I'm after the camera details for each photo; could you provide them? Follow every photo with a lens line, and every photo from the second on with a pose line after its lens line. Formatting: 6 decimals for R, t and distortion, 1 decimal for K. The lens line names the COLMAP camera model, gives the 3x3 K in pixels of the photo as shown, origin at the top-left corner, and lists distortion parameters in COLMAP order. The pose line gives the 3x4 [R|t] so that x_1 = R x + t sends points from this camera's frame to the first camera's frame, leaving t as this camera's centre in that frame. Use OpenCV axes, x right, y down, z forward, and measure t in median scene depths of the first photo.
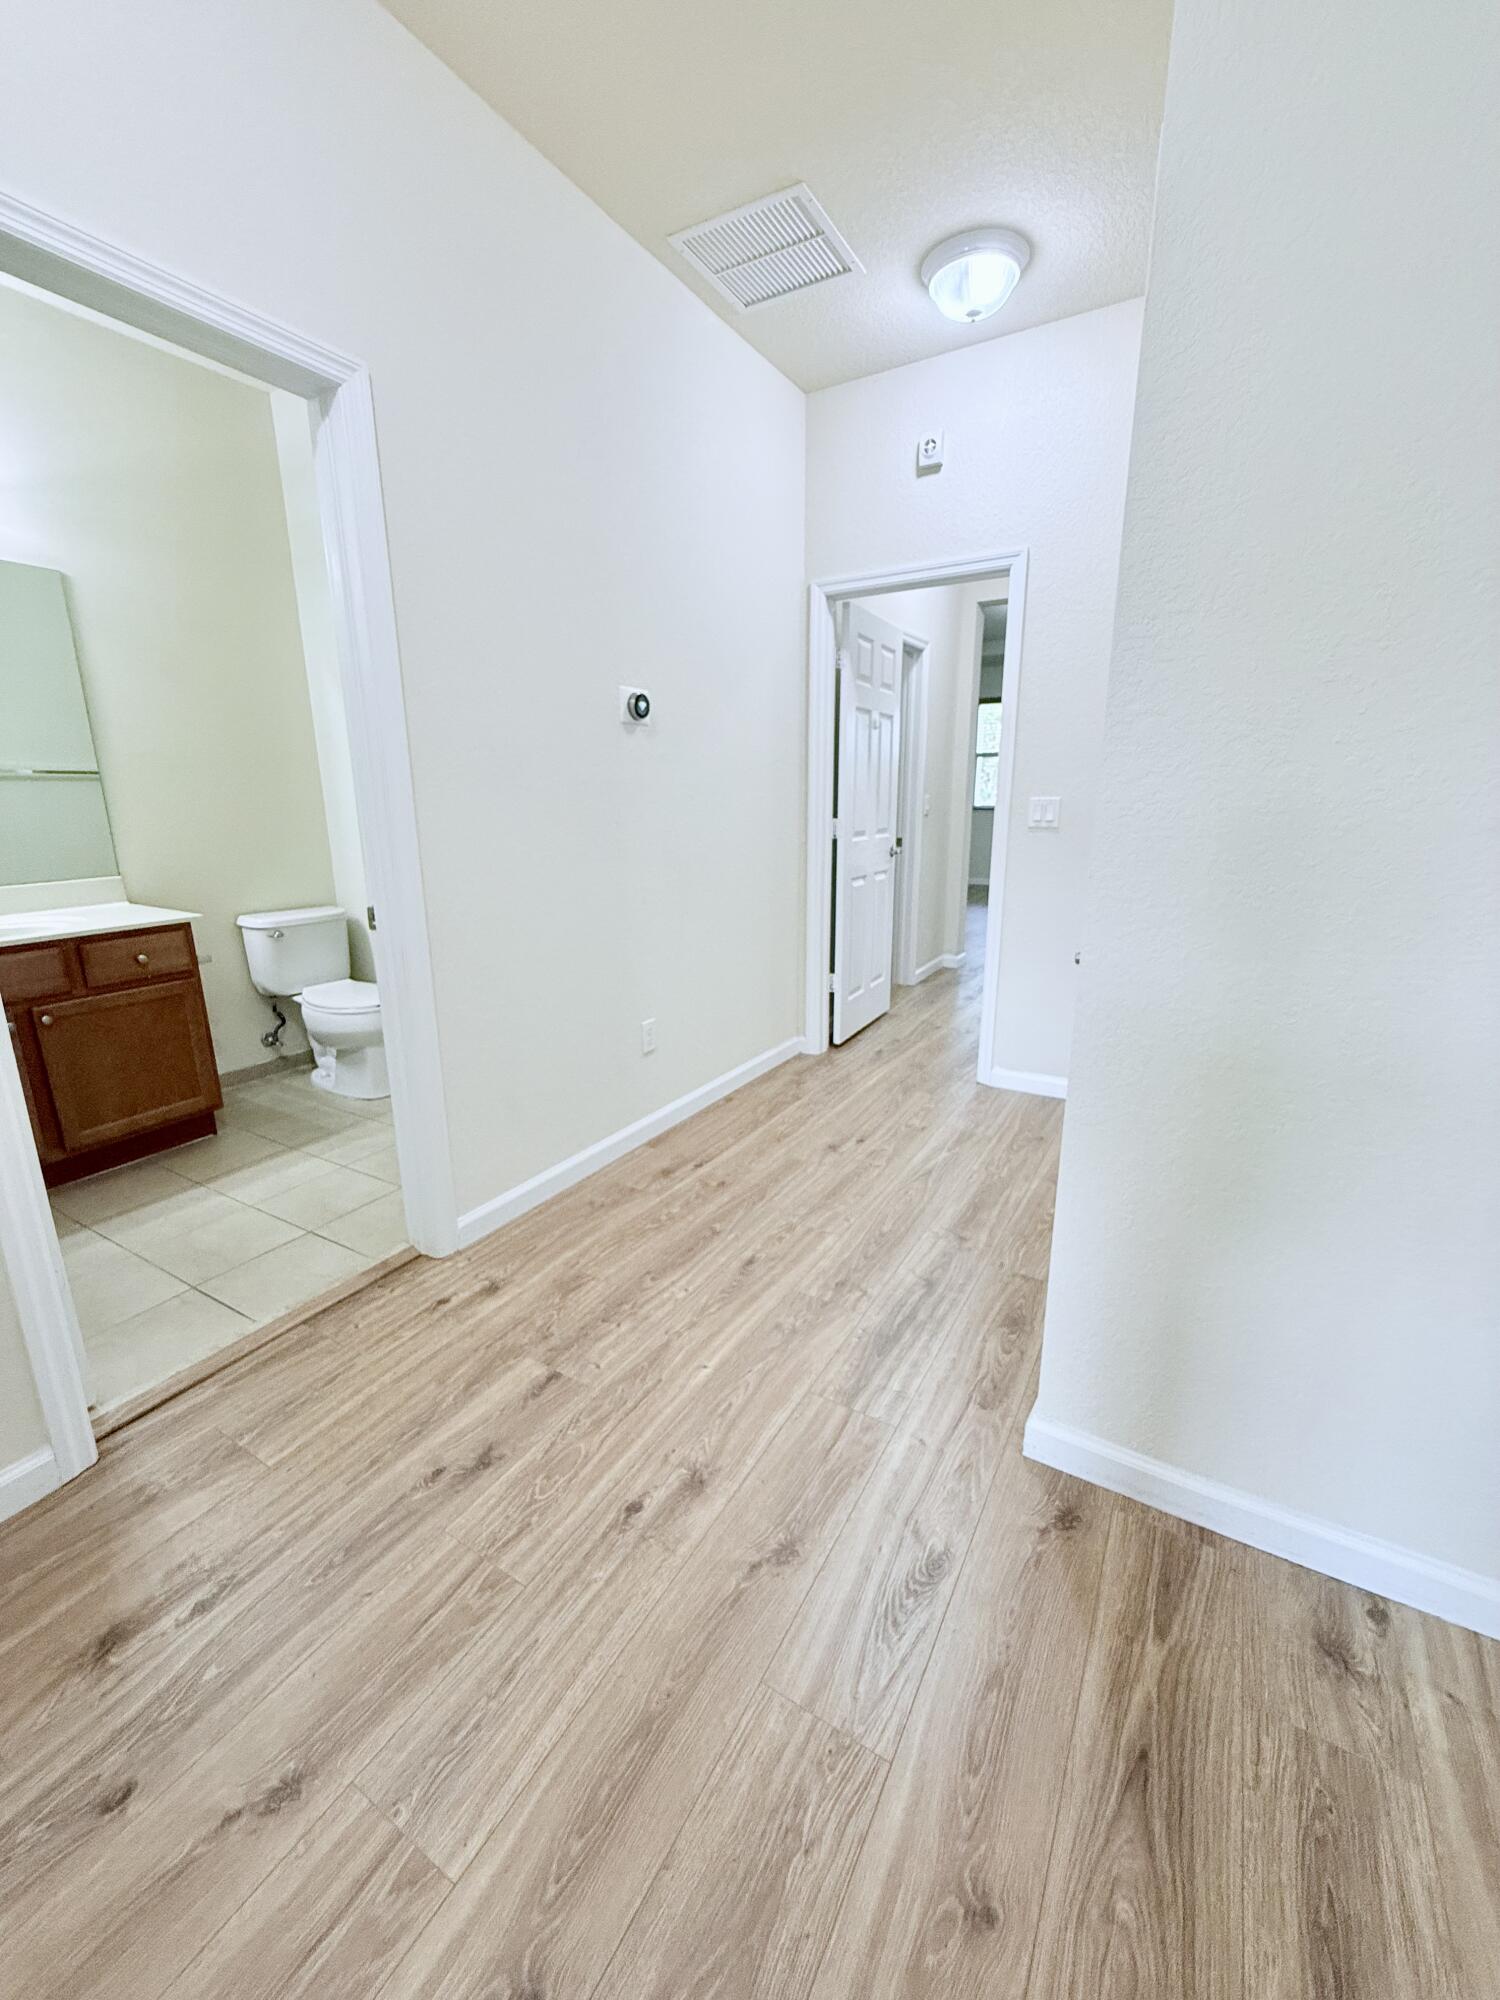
lens RADIAL K [[797.2, 0, 751.8], [0, 797.2, 996.5], [0, 0, 1]] dist [0.000334, 0.000209]
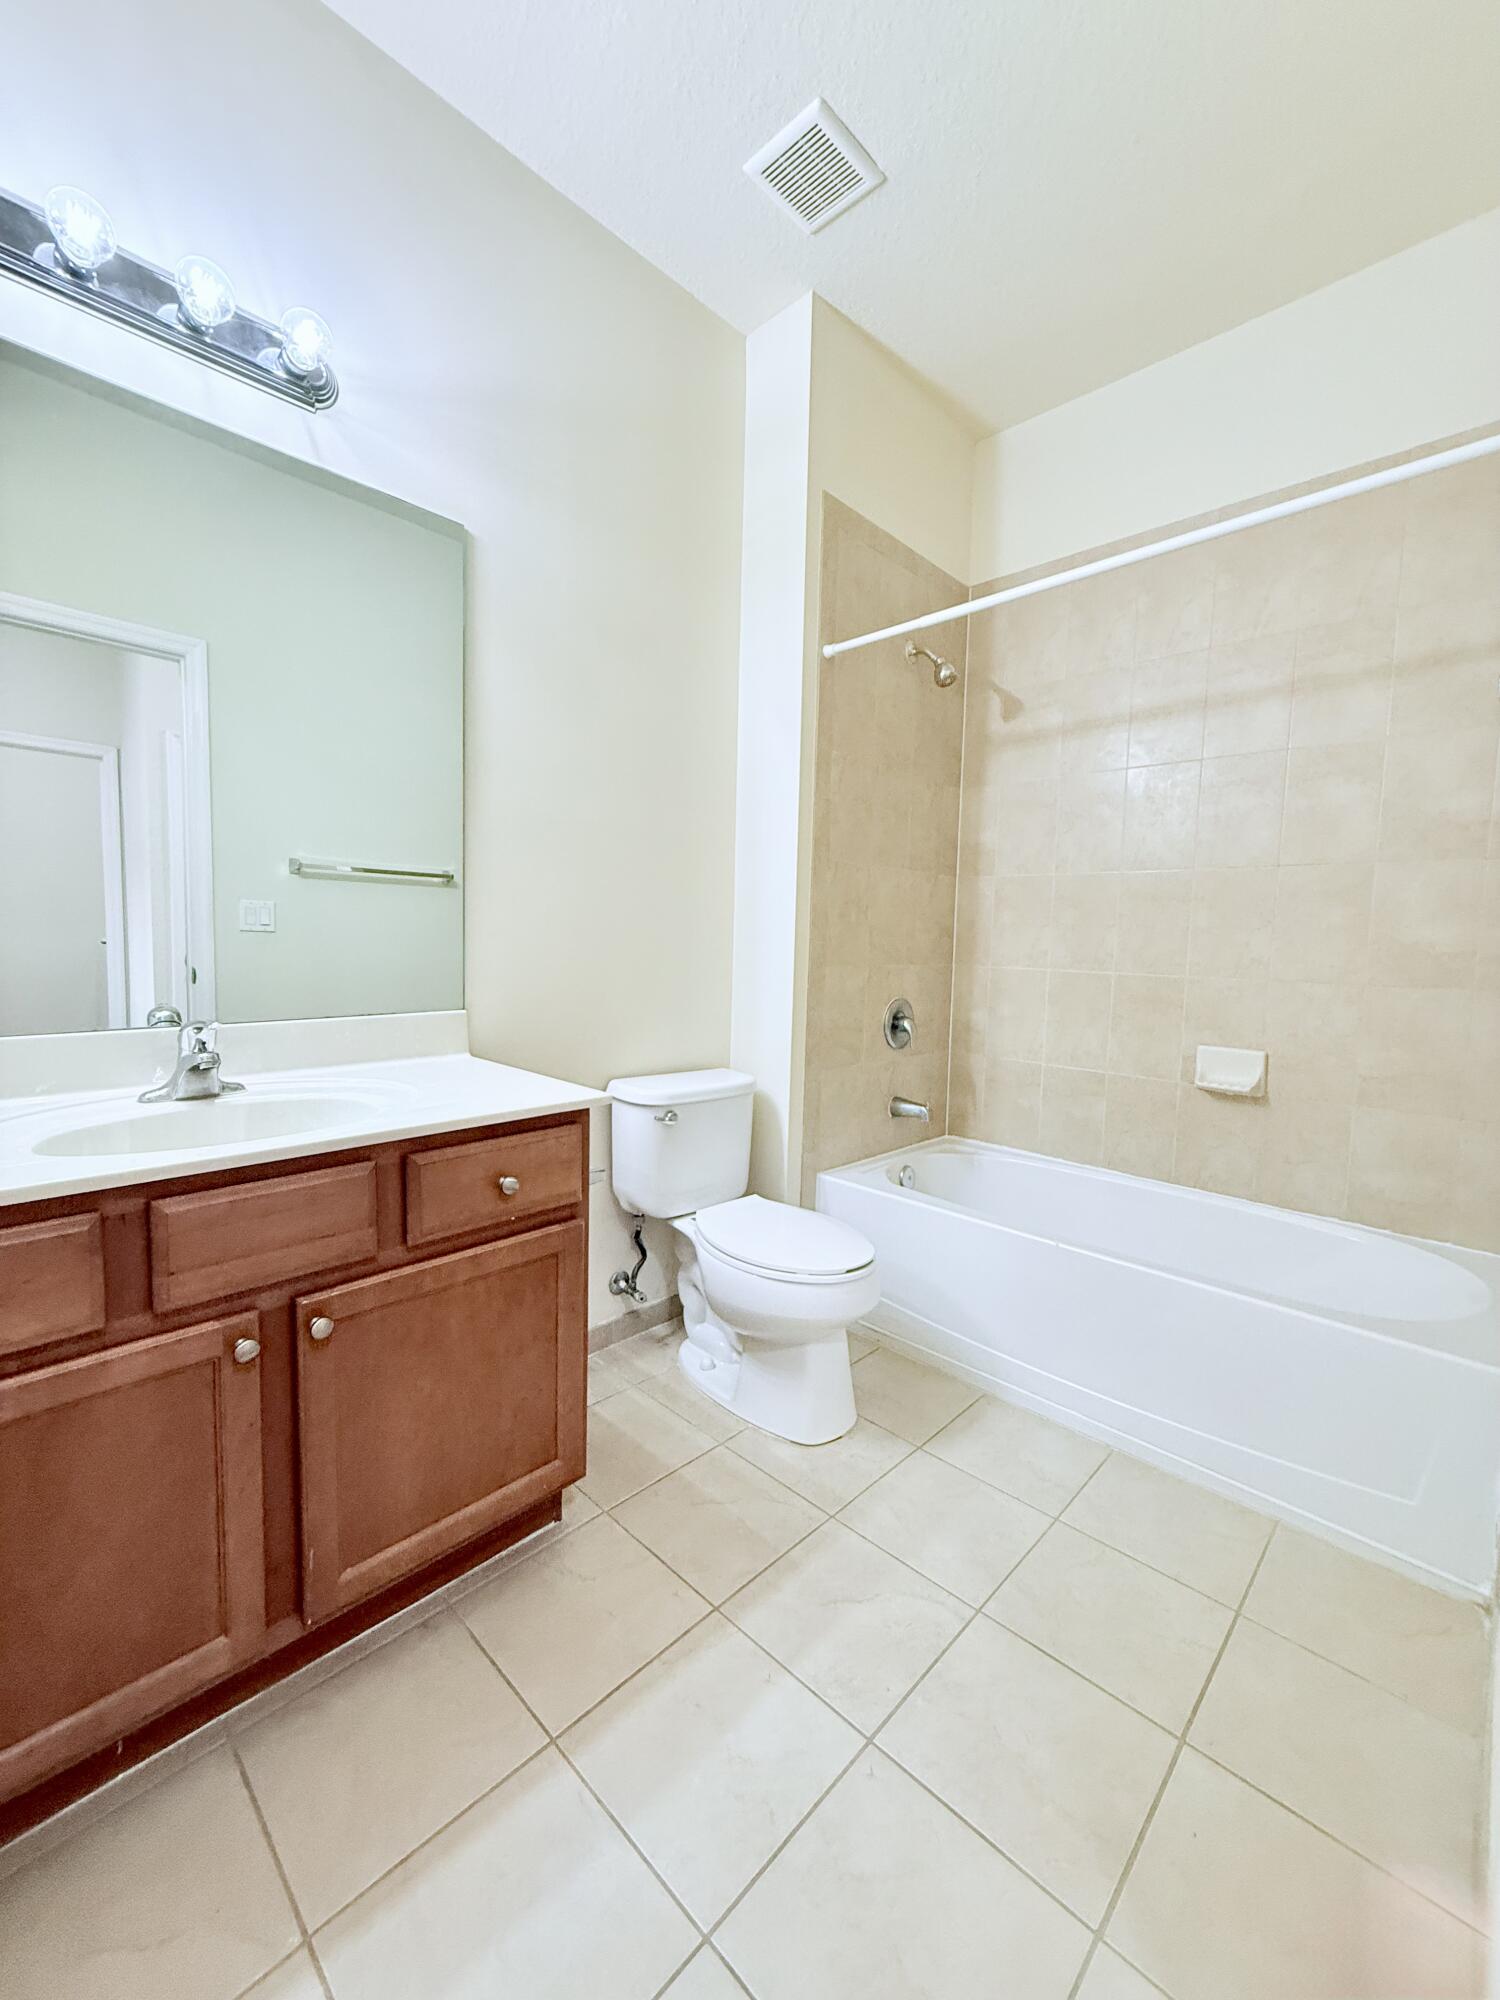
lens RADIAL K [[797.2, 0, 751.8], [0, 797.2, 996.5], [0, 0, 1]] dist [0.000334, 0.000209]
pose [[0.973043, 0.040648, -0.227013, -0.402640], [-0.080296, 0.982467, -0.168256, -0.070177], [0.216193, 0.181949, 0.959247, 0.427494]]
